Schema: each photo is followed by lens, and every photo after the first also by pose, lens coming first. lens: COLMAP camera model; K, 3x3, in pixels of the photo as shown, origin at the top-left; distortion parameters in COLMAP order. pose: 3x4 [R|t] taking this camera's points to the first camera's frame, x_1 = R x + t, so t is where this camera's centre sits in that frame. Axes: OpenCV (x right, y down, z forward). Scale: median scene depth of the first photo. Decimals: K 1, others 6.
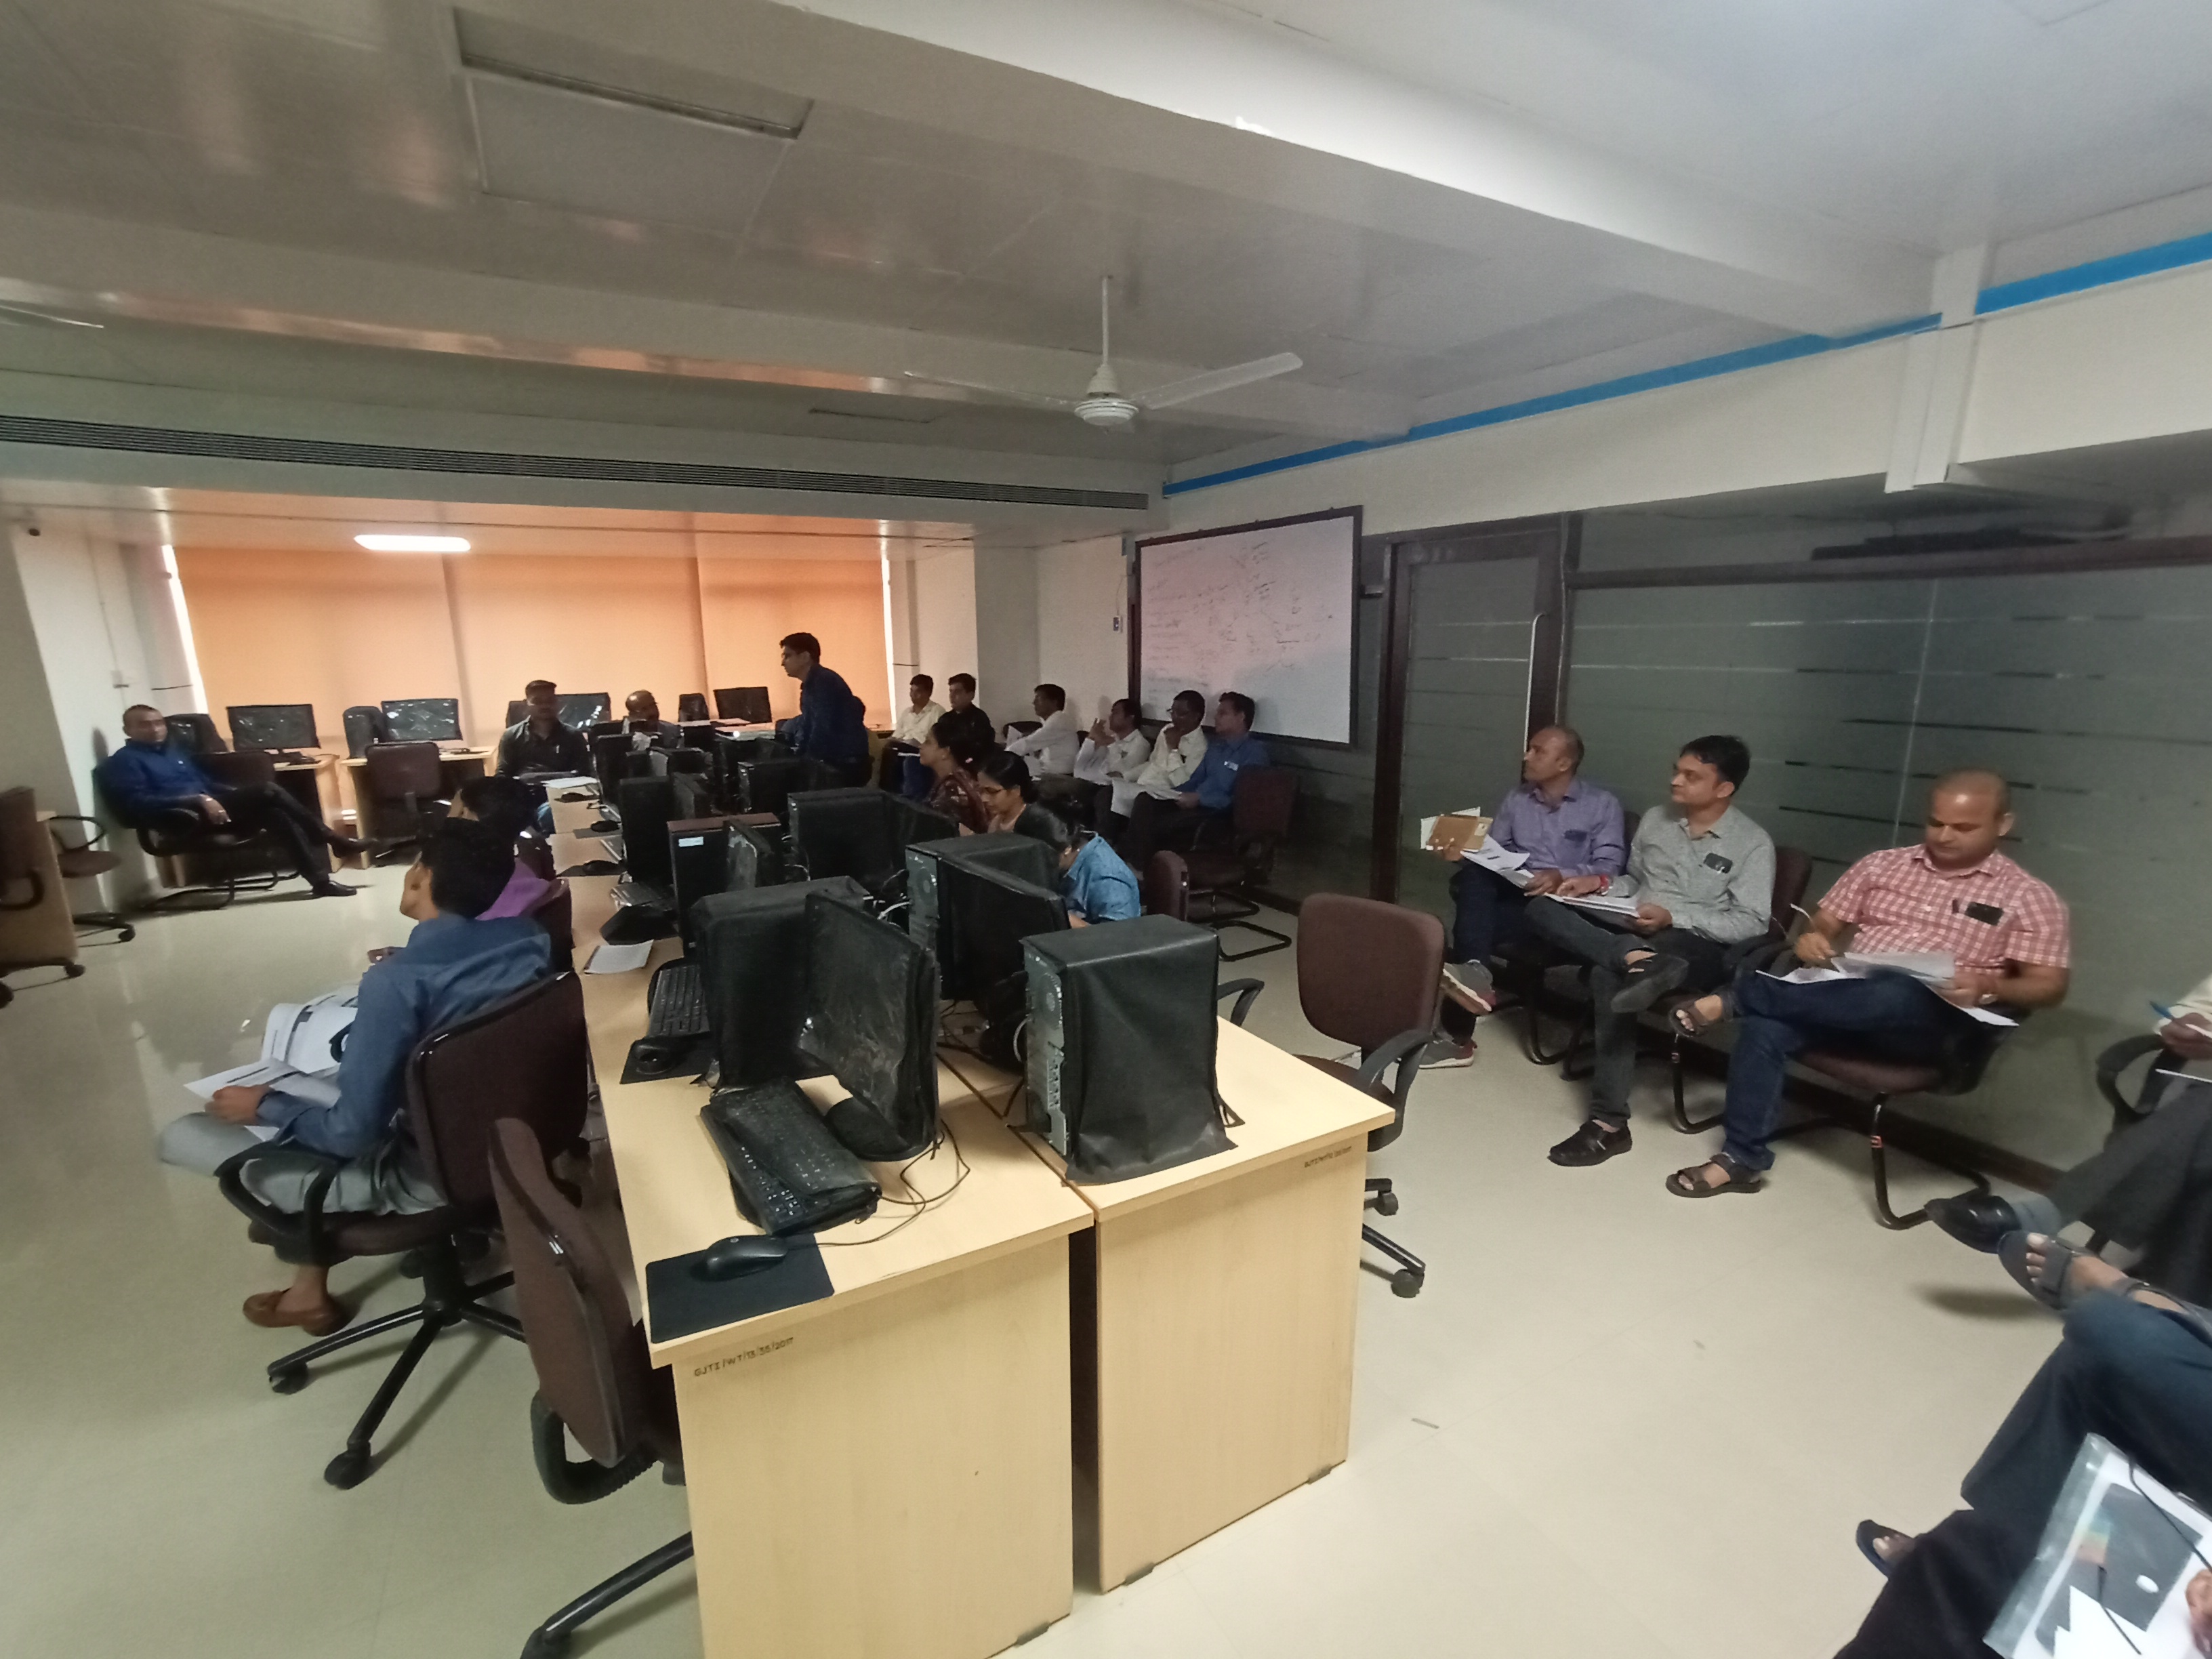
lens RADIAL K [[997.4, 0, 1111.1], [0, 997.4, 851.0], [0, 0, 1]] dist [-0.016923, 0.005667]
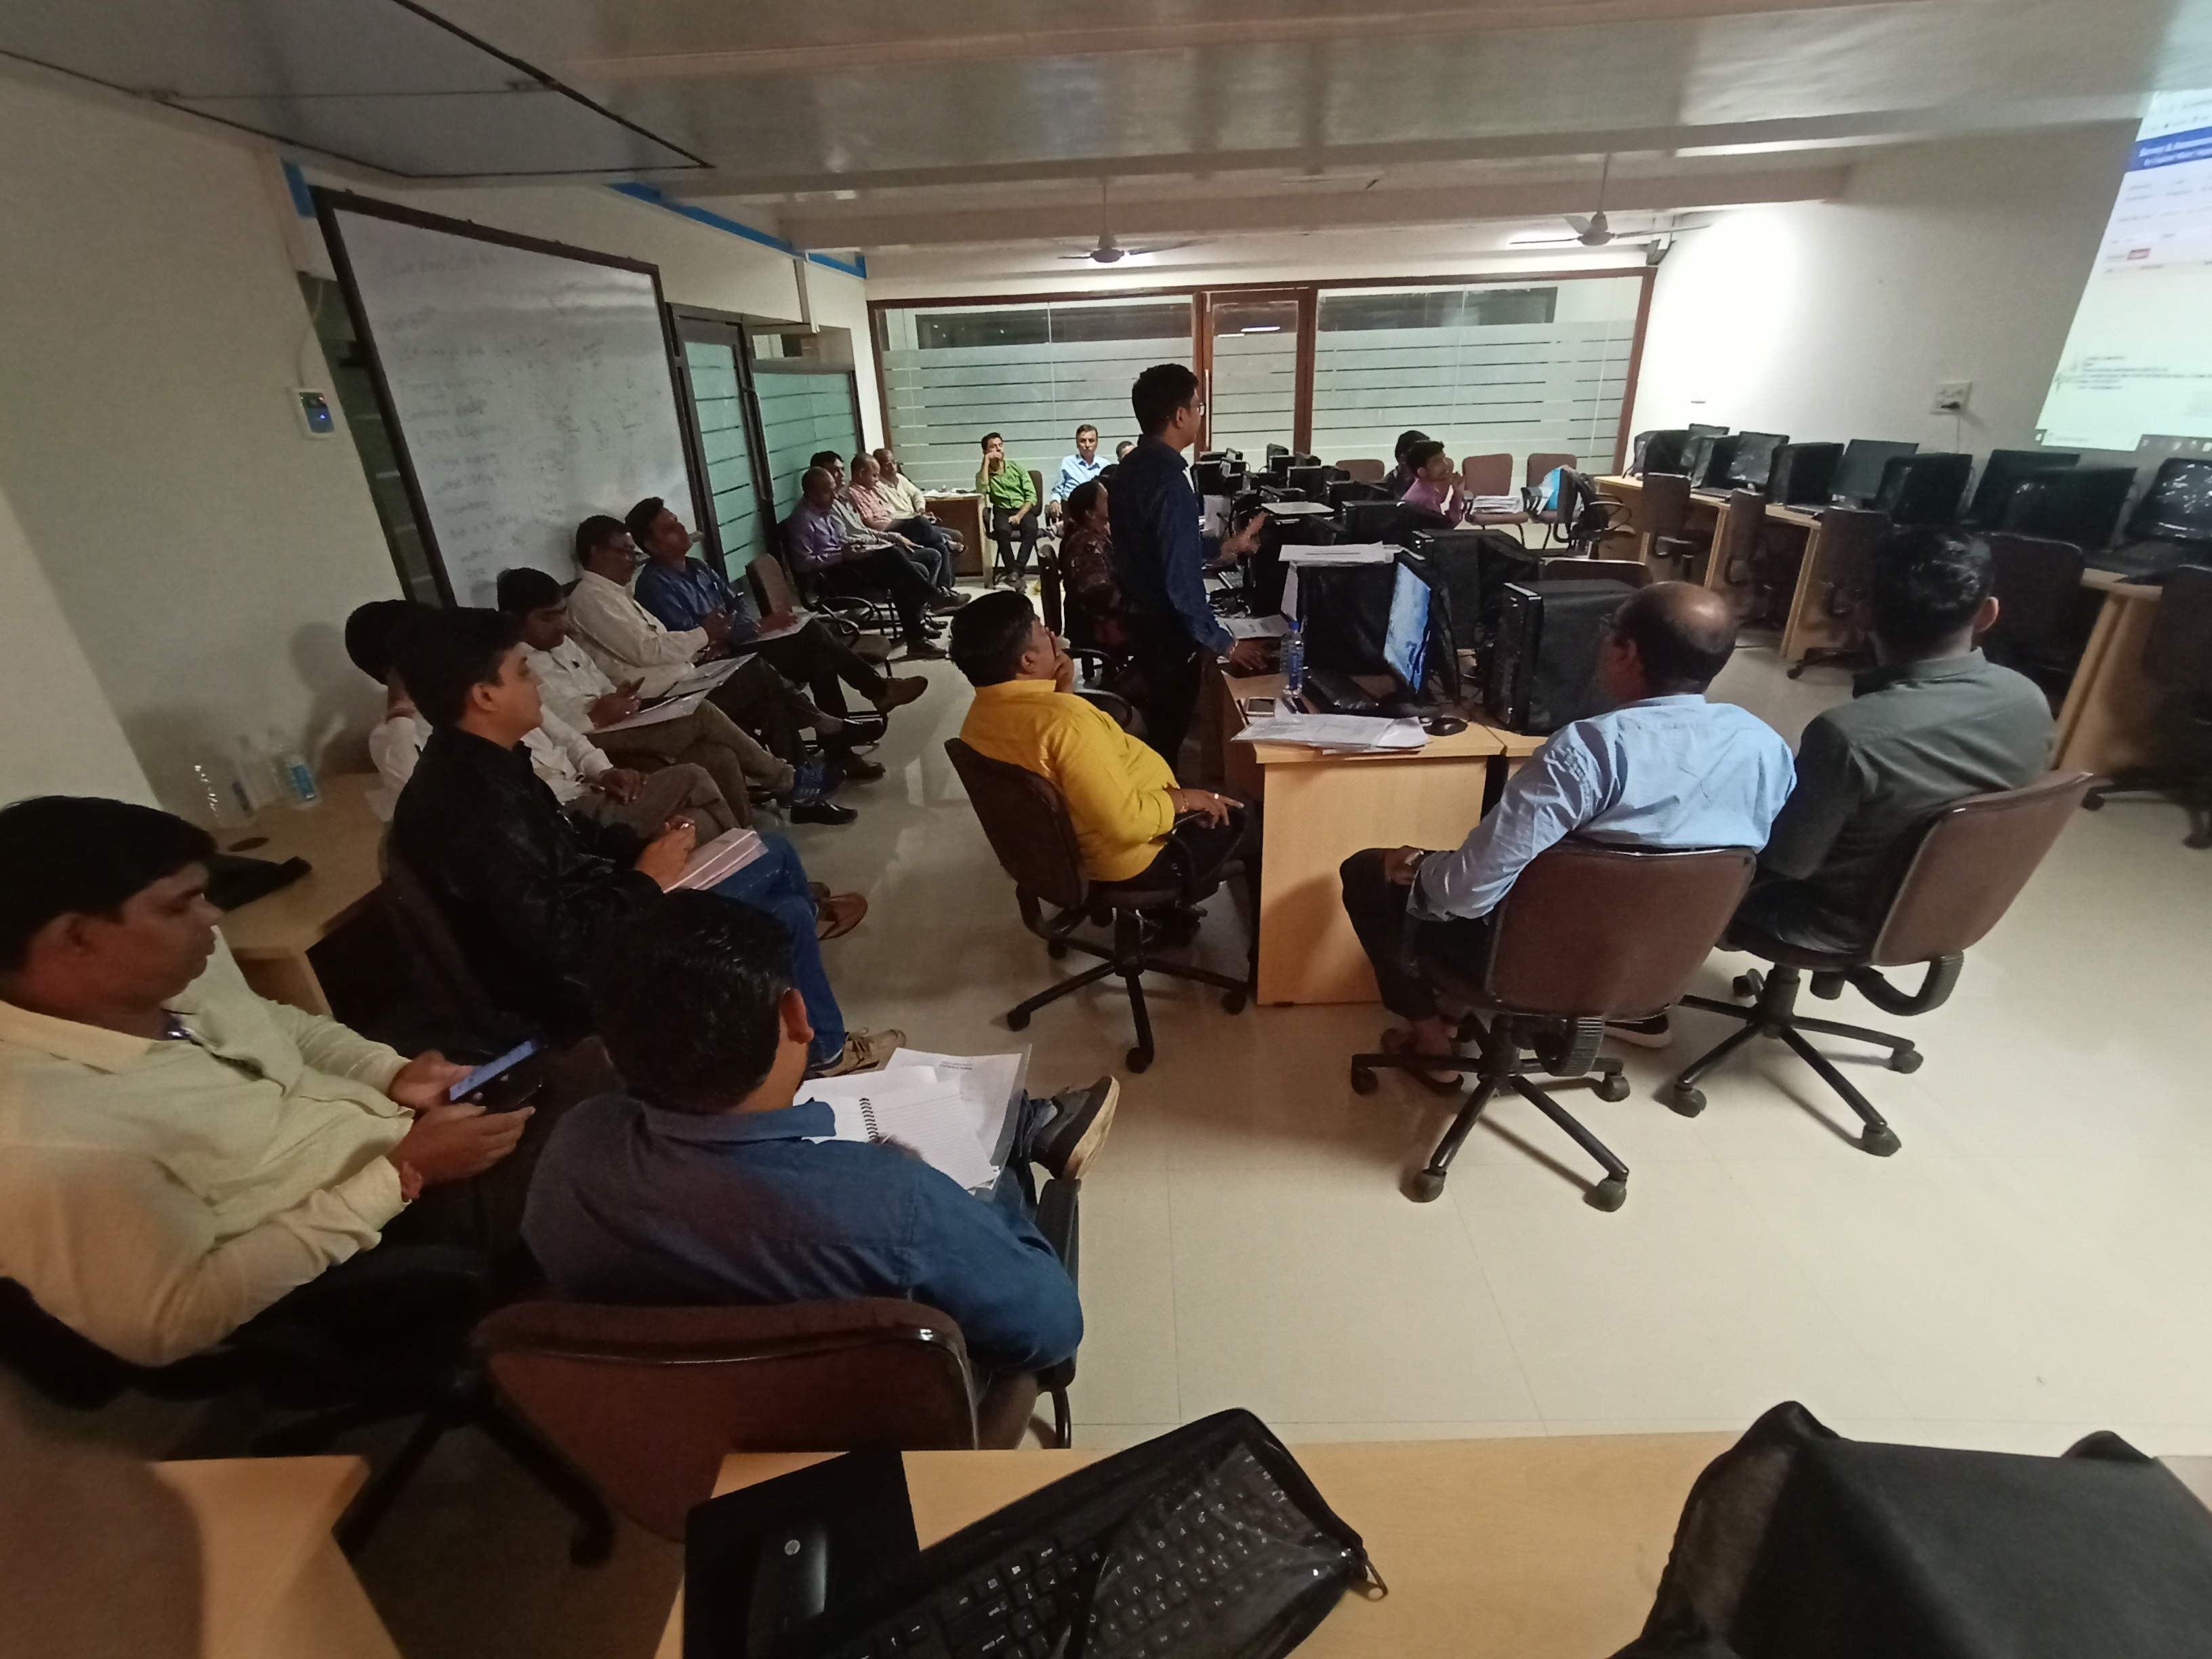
lens RADIAL K [[997.4, 0, 1107.3], [0, 997.4, 845.2], [0, 0, 1]] dist [-0.016923, 0.005667]
pose [[-0.859658, -0.174453, 0.480161, -0.601699], [0.159490, 0.801266, 0.576660, -0.348366], [-0.485337, 0.572311, -0.660991, 1.578575]]
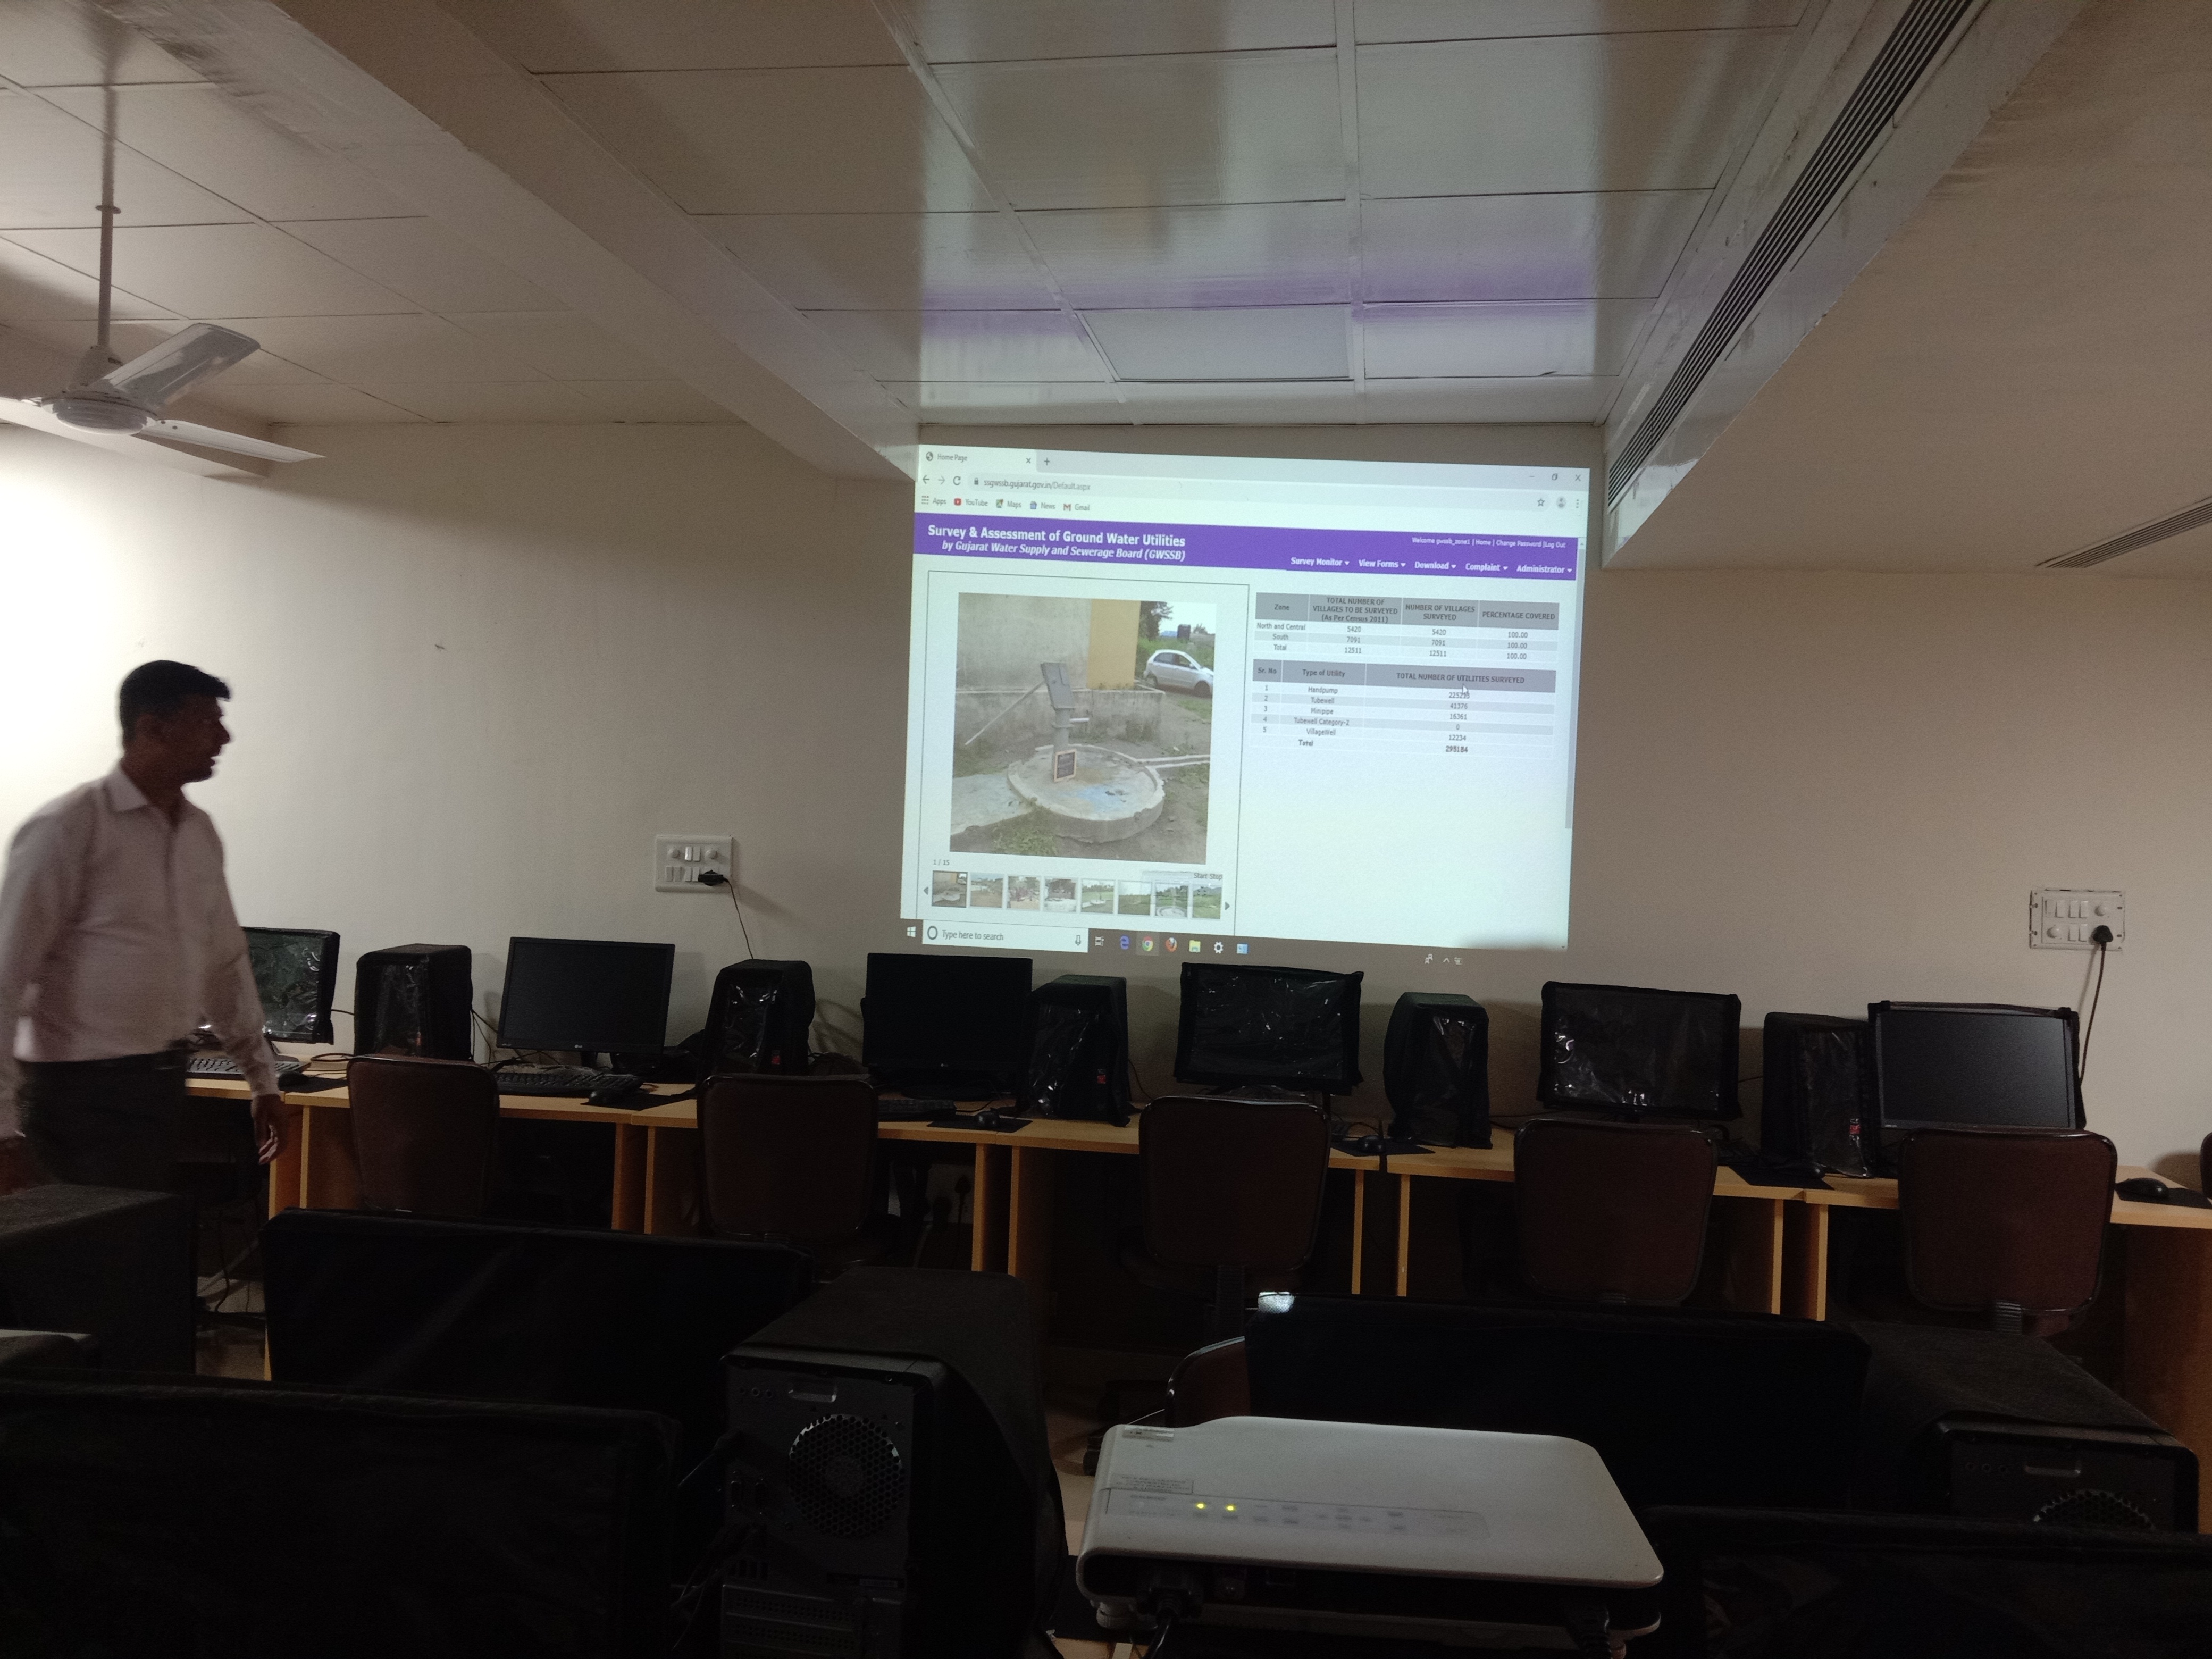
lens RADIAL K [[1764.4, 0, 1102.1], [0, 1764.4, 808.6], [0, 0, 1]] dist [0.020051, -0.031925]
pose [[-0.633214, -0.018529, -0.773755, -0.176062], [-0.197041, 0.970633, 0.138007, -0.206220], [0.748475, 0.239850, -0.618269, 1.001553]]
